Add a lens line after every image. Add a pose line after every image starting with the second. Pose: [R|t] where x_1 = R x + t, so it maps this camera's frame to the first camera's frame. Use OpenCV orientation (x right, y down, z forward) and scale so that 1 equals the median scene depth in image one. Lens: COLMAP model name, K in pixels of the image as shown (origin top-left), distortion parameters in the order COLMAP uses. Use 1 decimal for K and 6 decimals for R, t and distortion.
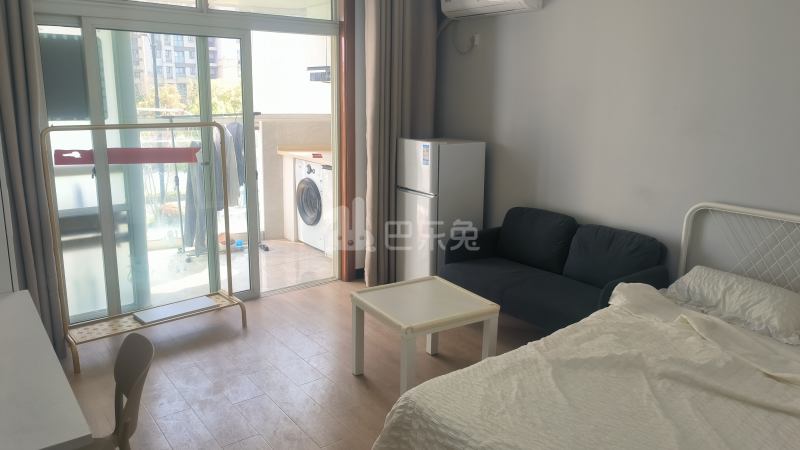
lens RADIAL K [[575.1, 0, 400.4], [0, 575.1, 222.9], [0, 0, 1]] dist [-0.007338, 0.001647]
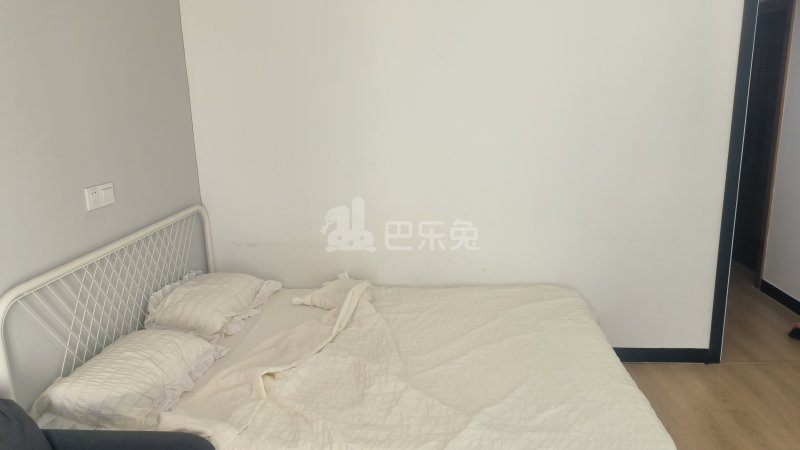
lens RADIAL K [[575.1, 0, 398.3], [0, 575.1, 224.5], [0, 0, 1]] dist [-0.007338, 0.001647]
pose [[-0.742615, -0.143891, 0.654079, -0.181191], [0.169927, 0.904203, 0.391844, -0.389742], [-0.647803, 0.402134, -0.647024, 1.641055]]
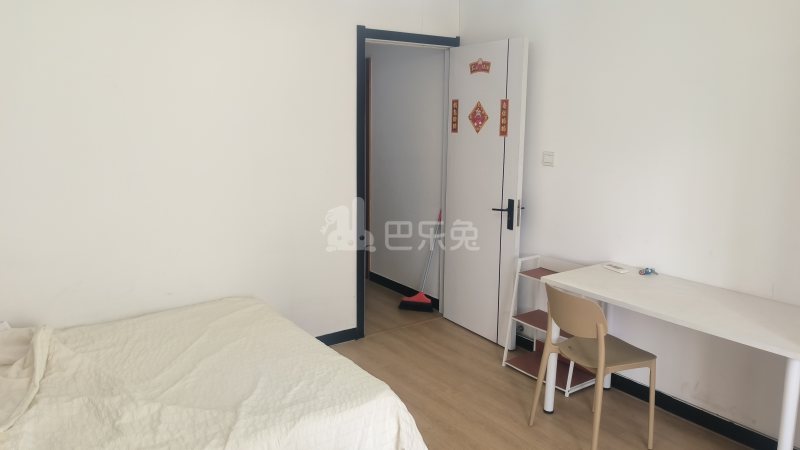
lens RADIAL K [[575.1, 0, 399.8], [0, 575.1, 224.0], [0, 0, 1]] dist [-0.007338, 0.001647]
pose [[-0.999375, -0.033381, 0.011657, -0.007132], [-0.026002, 0.917253, 0.397455, -0.456933], [-0.023960, 0.396903, -0.917548, 1.898027]]
